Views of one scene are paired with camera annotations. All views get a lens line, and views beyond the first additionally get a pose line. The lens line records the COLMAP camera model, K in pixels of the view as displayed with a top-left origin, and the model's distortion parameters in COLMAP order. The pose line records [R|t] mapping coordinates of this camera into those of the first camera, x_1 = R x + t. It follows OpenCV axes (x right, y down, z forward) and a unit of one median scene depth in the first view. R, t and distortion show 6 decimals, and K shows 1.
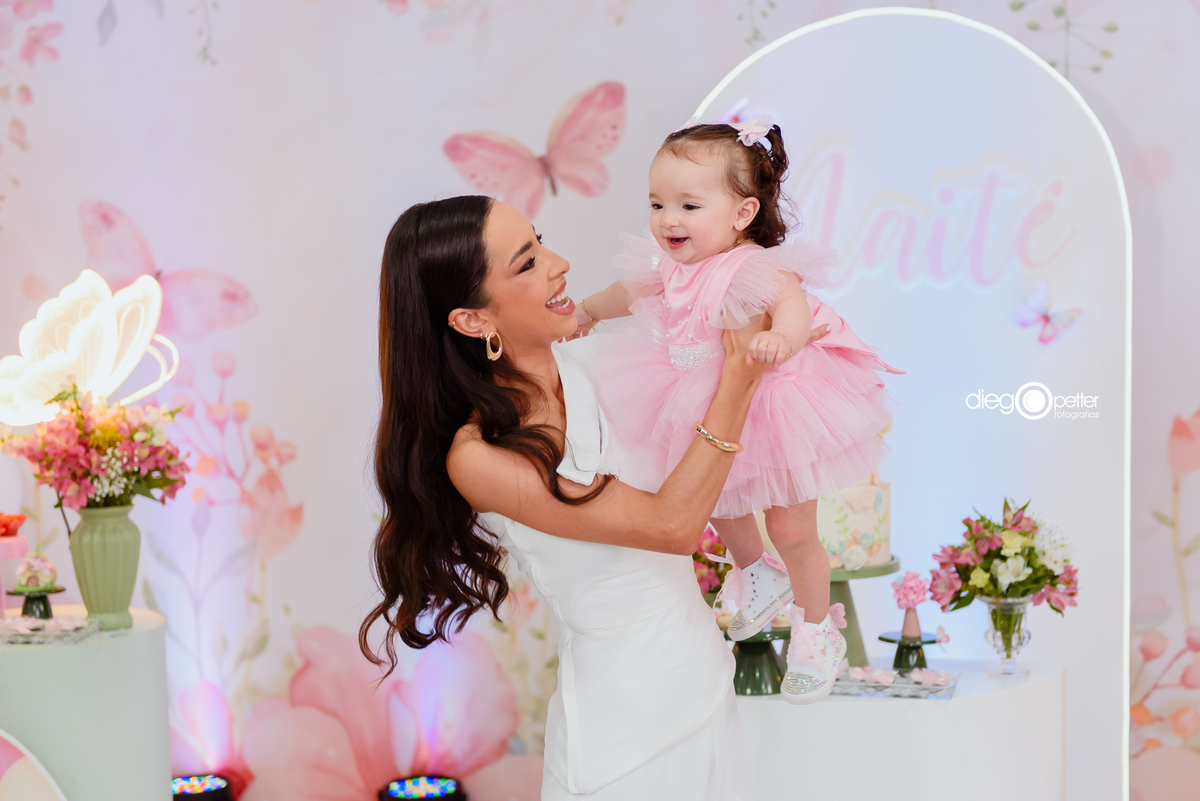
lens RADIAL K [[1997.9, 0, 601.6], [0, 1997.9, 397.7], [0, 0, 1]] dist [0.009228, 0.000000]
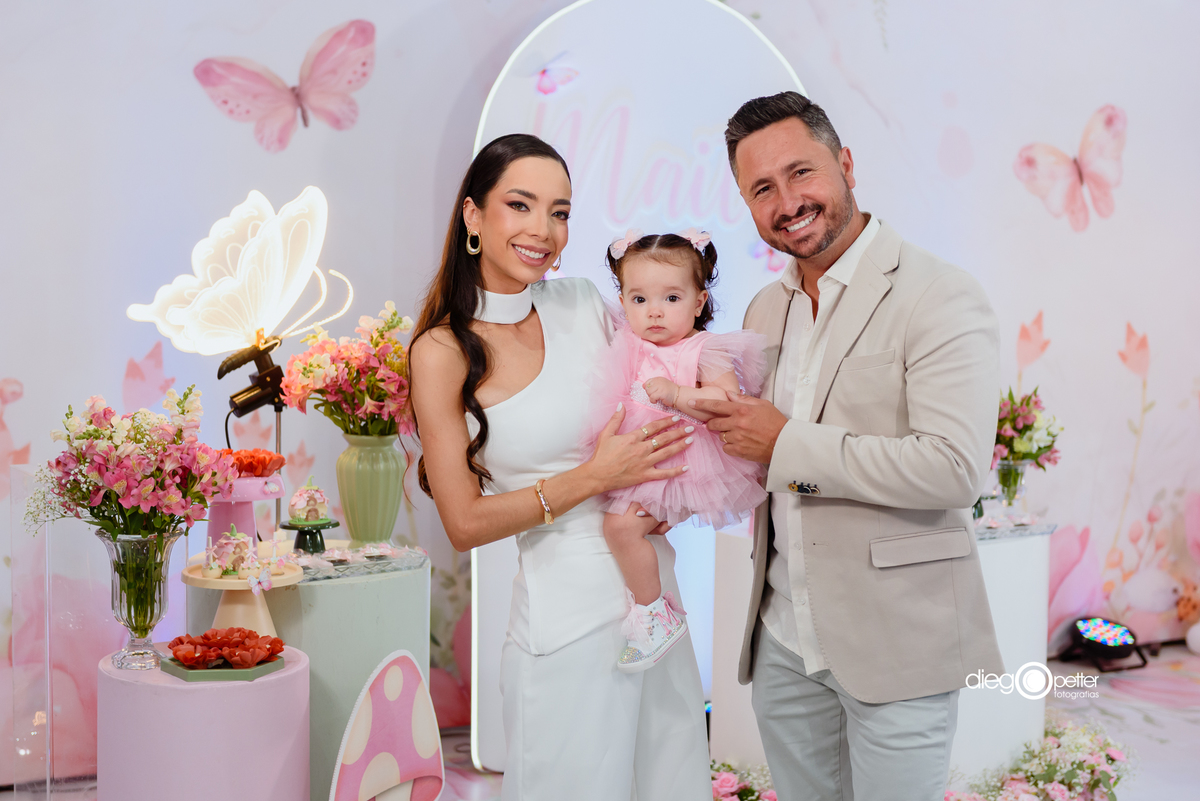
lens RADIAL K [[1937.3, 0, 600.8], [0, 1937.3, 400.5], [0, 0, 1]] dist [-0.002115, 0.000000]
pose [[0.737965, -0.040706, 0.673610, -0.589999], [0.020195, 0.999064, 0.038248, 0.003807], [-0.674537, -0.014622, 0.738096, 0.167817]]
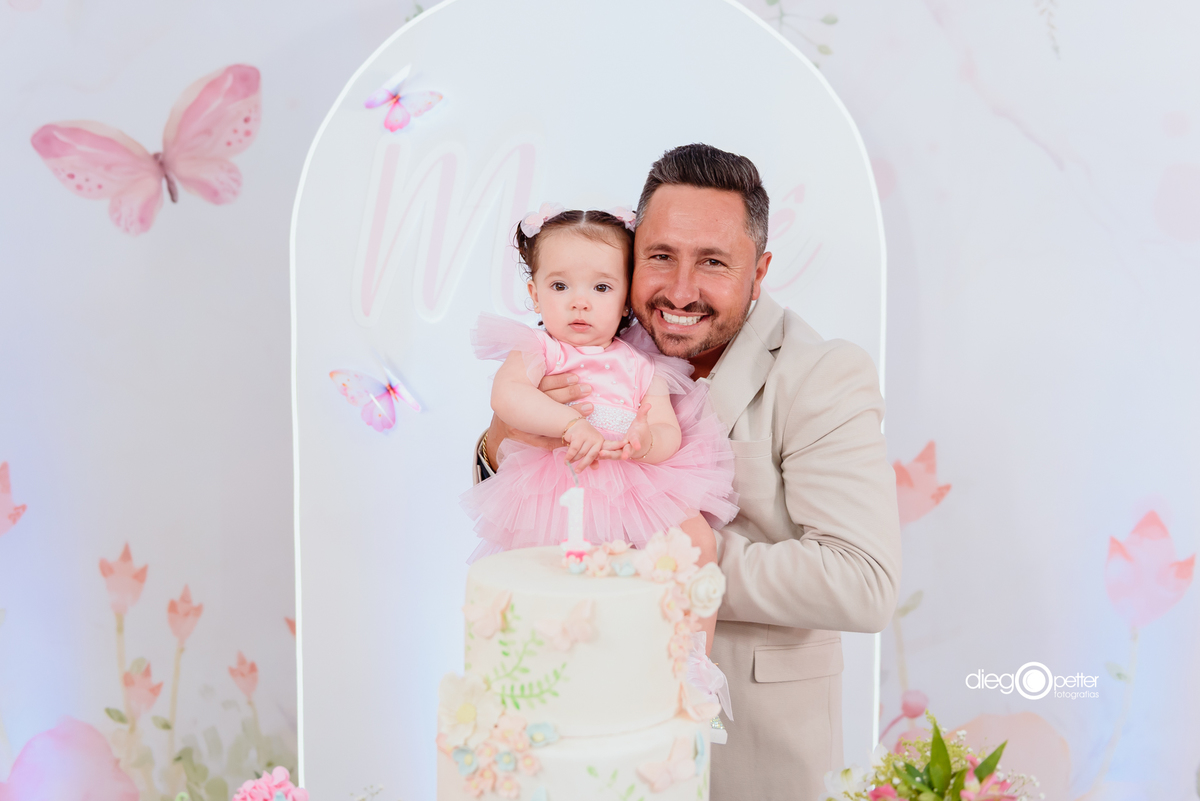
lens RADIAL K [[1105.3, 0, 597.7], [0, 1105.3, 395.7], [0, 0, 1]] dist [-0.006886, 0.000000]
pose [[0.970575, -0.008947, 0.240634, 0.036330], [0.006370, 0.999914, 0.011484, -0.025230], [-0.240716, -0.009613, 0.970548, 0.518344]]
